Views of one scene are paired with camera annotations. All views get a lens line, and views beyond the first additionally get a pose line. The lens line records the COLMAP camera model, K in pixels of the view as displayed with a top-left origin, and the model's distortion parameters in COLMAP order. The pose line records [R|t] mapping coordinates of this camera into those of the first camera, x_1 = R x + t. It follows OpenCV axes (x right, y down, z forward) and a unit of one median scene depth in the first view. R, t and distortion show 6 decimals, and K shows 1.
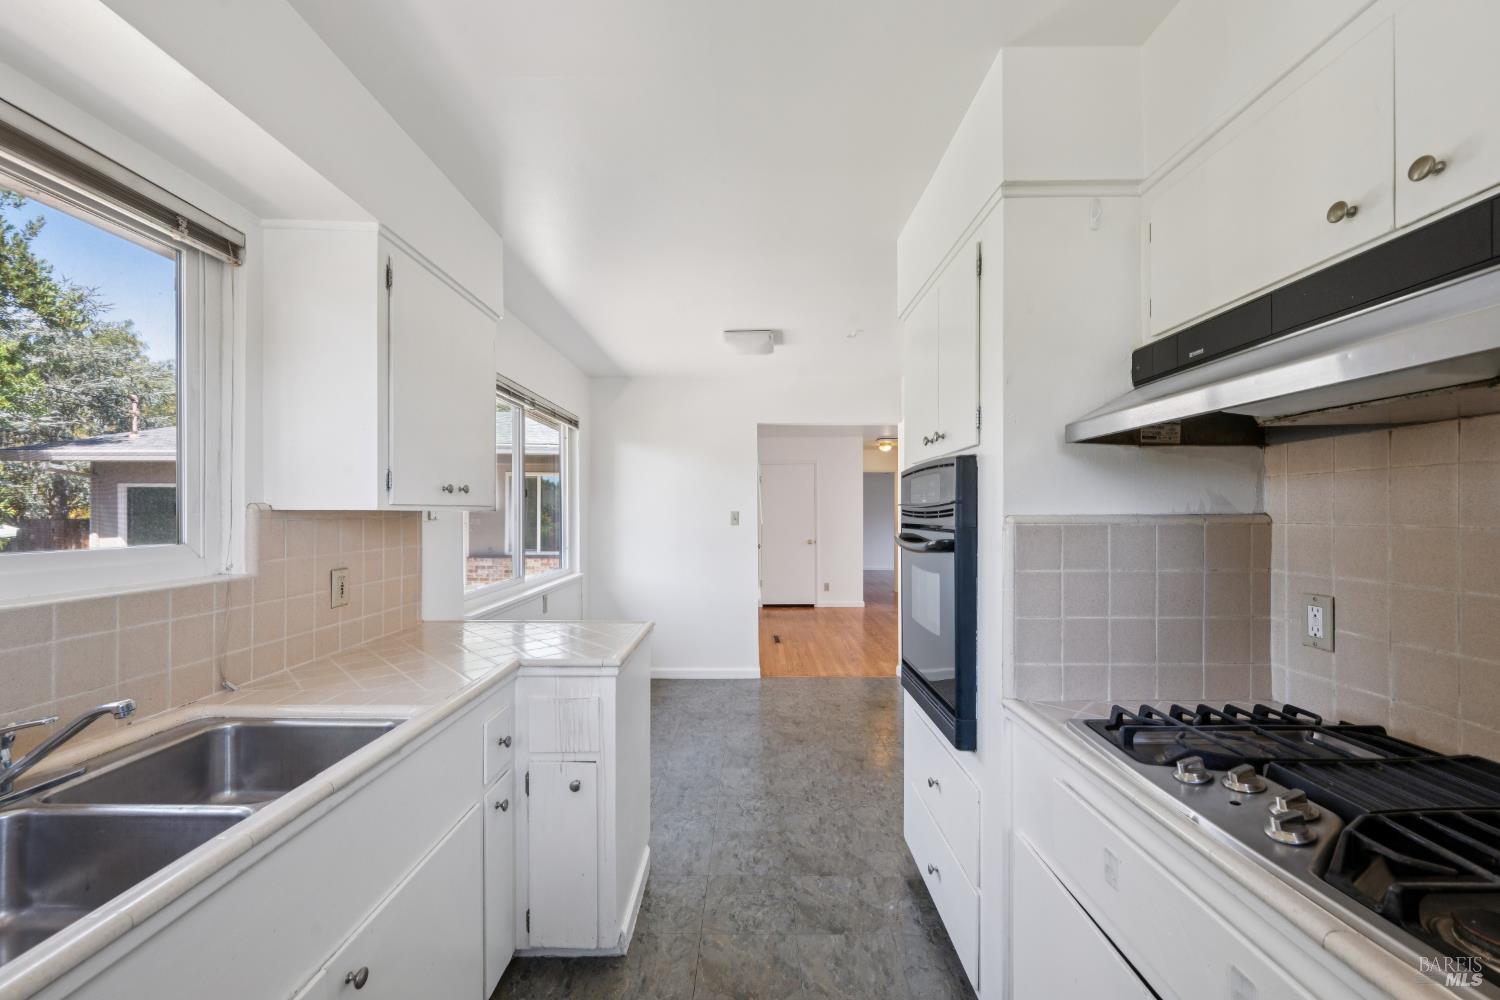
lens RADIAL K [[585.6, 0, 752.4], [0, 585.6, 502.2], [0, 0, 1]] dist [-0.000514, -0.000077]
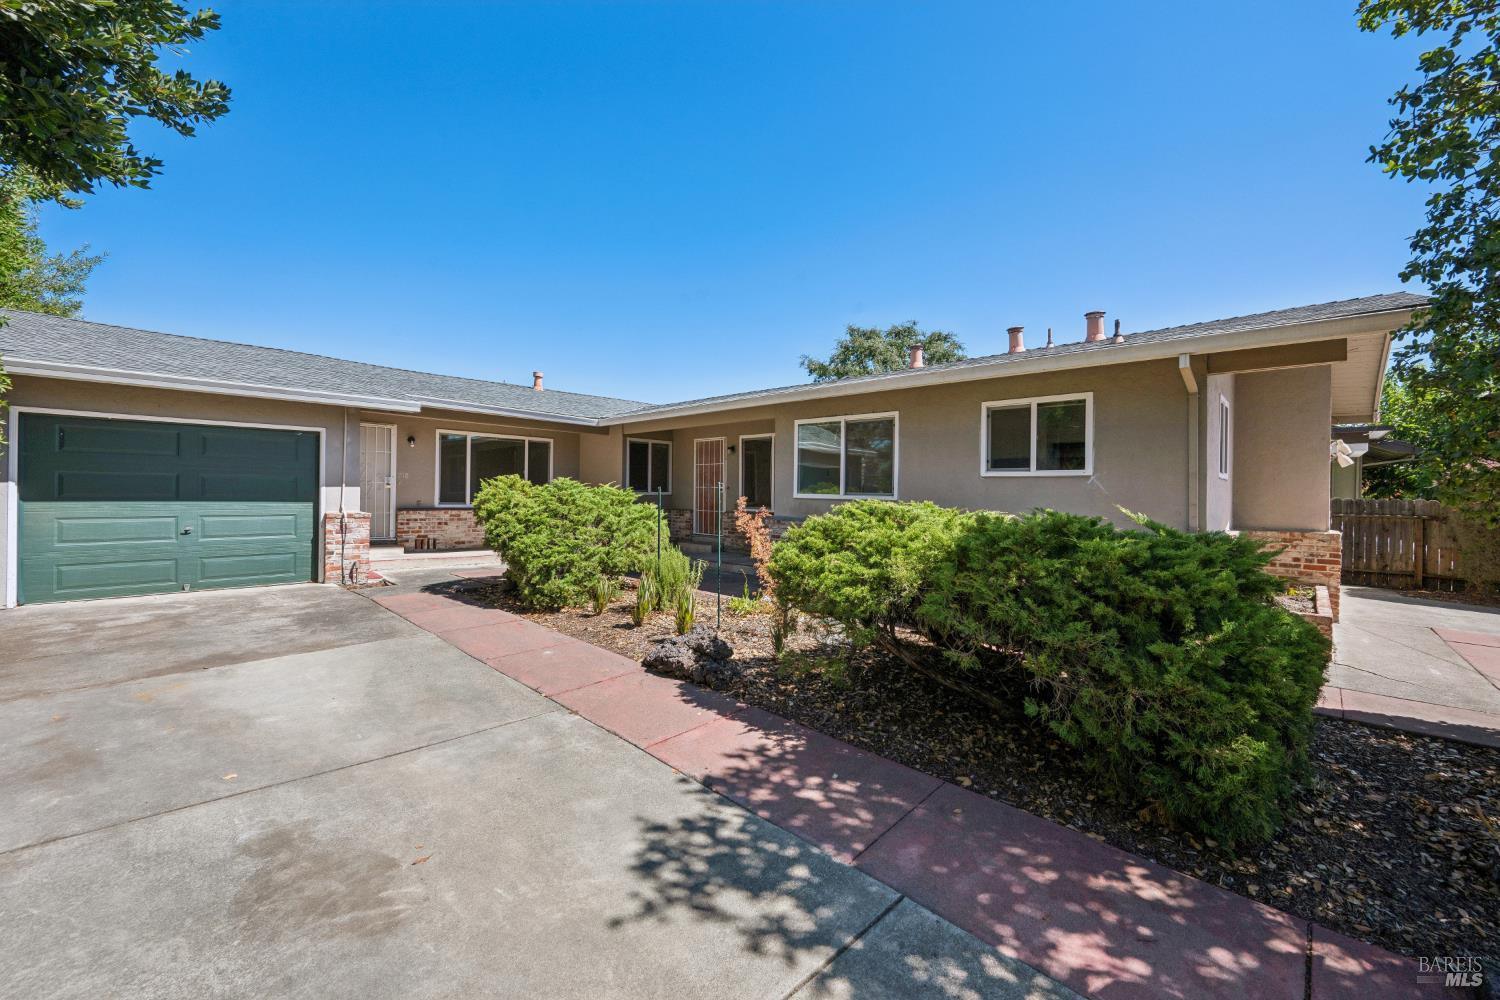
lens RADIAL K [[596.2, 0, 748.4], [0, 596.2, 491.0], [0, 0, 1]] dist [0.000710, 0.000148]
pose [[0.696202, 0.004437, 0.717832, -0.800035], [-0.021938, 0.999645, 0.015098, 0.032919], [-0.717510, -0.026259, 0.696053, -0.132382]]
